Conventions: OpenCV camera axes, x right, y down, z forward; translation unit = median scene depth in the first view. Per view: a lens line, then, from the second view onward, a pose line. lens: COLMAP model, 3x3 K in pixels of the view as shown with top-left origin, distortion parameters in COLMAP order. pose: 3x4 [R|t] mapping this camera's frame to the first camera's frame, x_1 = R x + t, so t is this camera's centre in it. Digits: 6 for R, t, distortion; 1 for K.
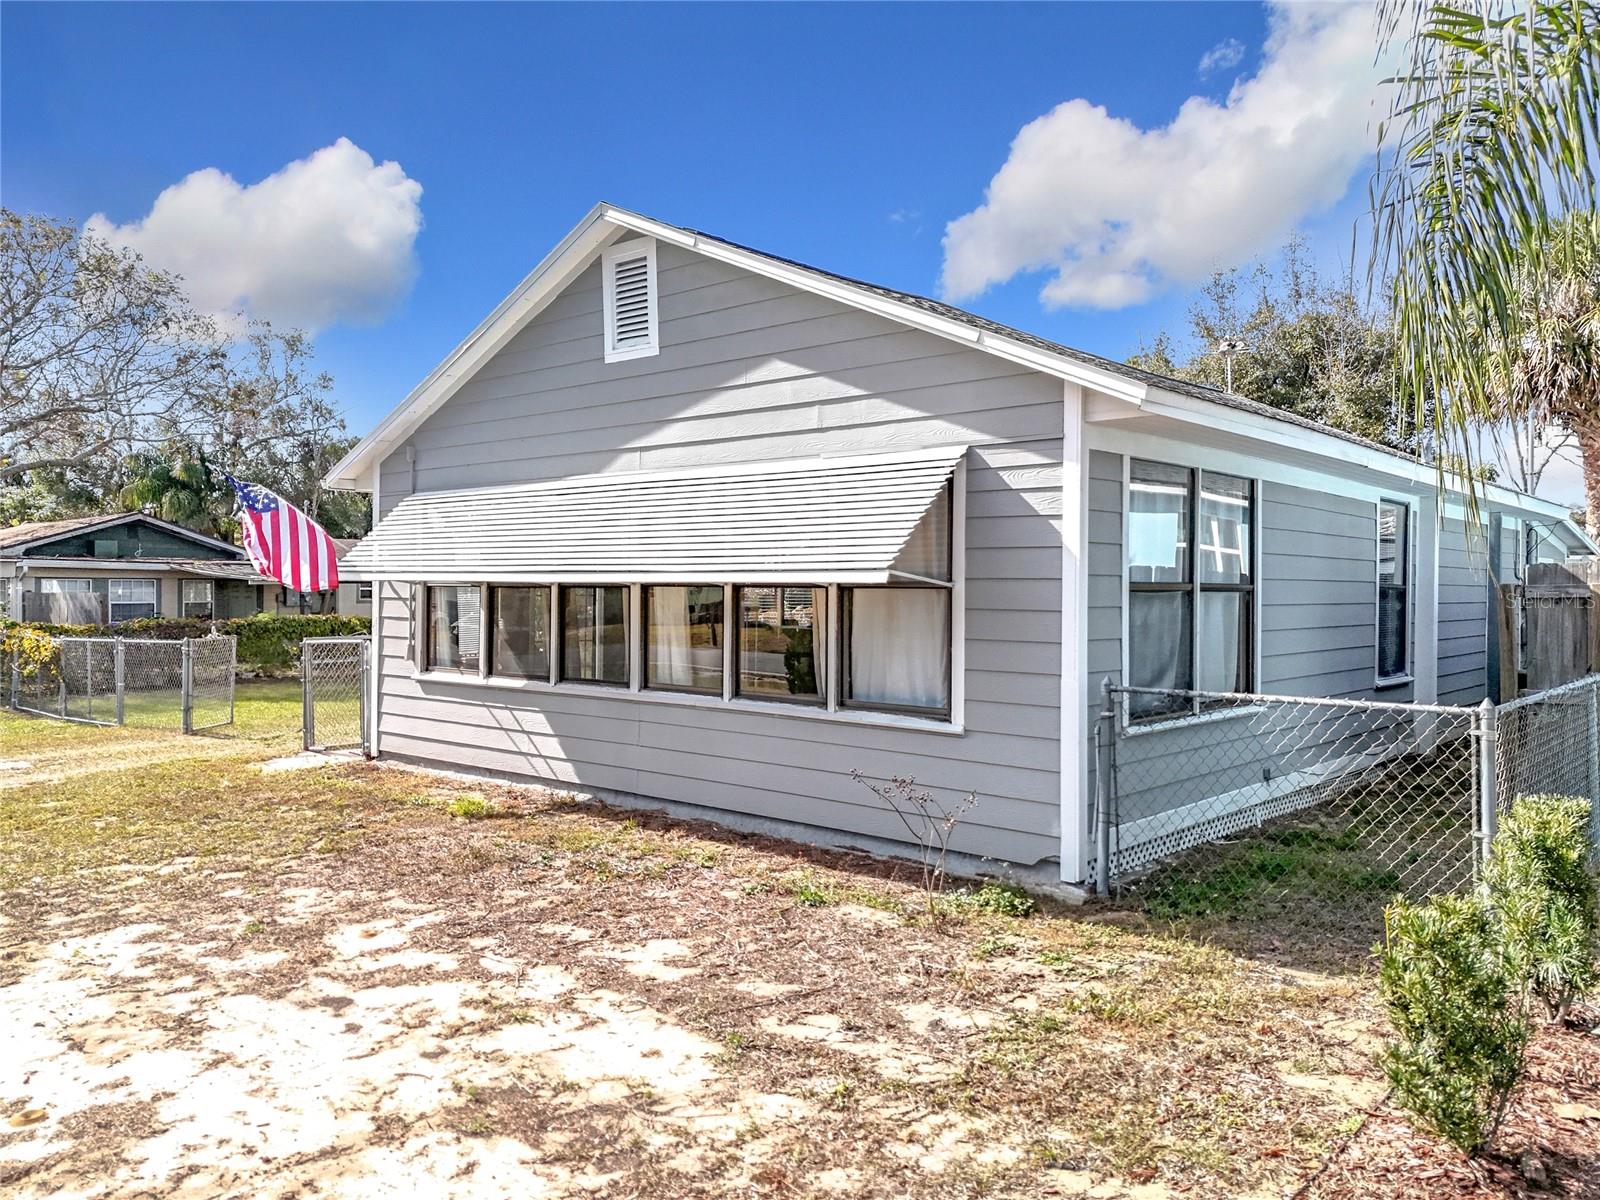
lens RADIAL K [[1178.7, 0, 803.3], [0, 1178.7, 580.5], [0, 0, 1]] dist [0.056376, -0.044864]
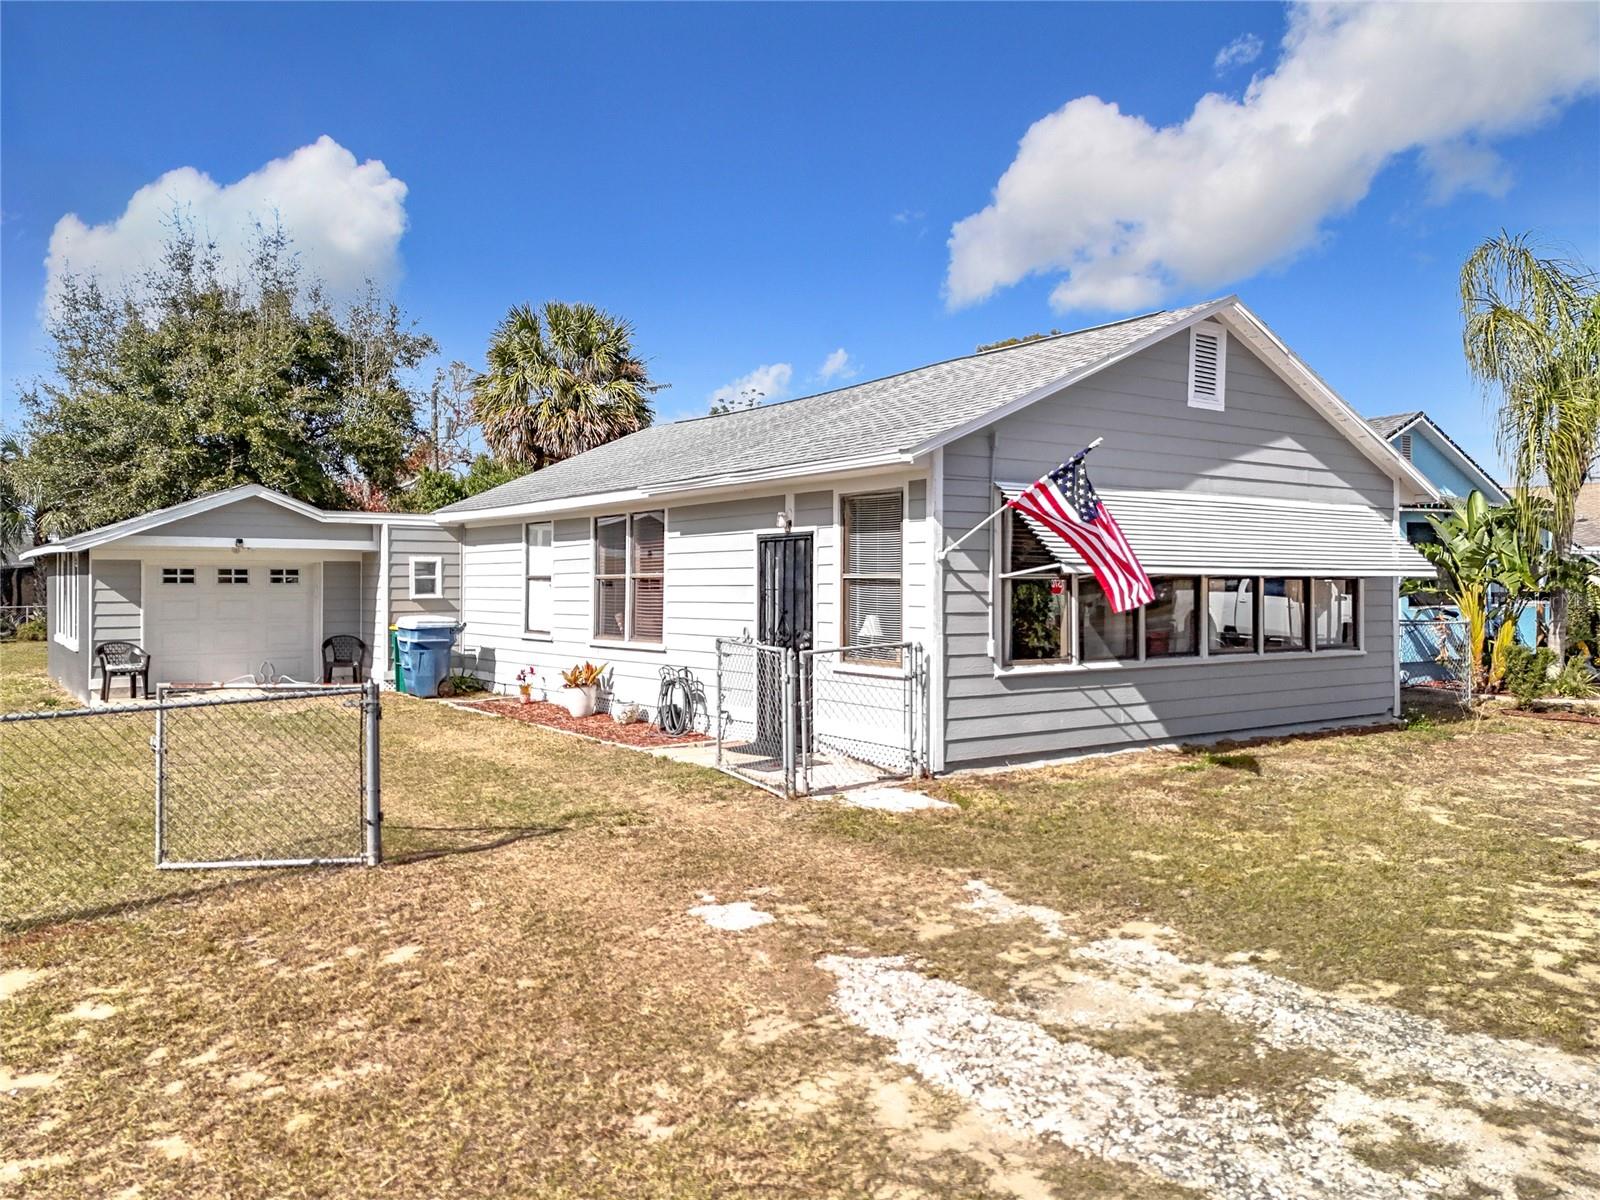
lens RADIAL K [[1178.7, 0, 803.3], [0, 1178.7, 580.5], [0, 0, 1]] dist [0.056376, -0.044864]
pose [[0.236574, -0.002911, 0.971609, -2.050579], [-0.004269, 0.999983, 0.004036, 0.004692], [-0.971604, -0.005103, 0.236557, 1.478713]]
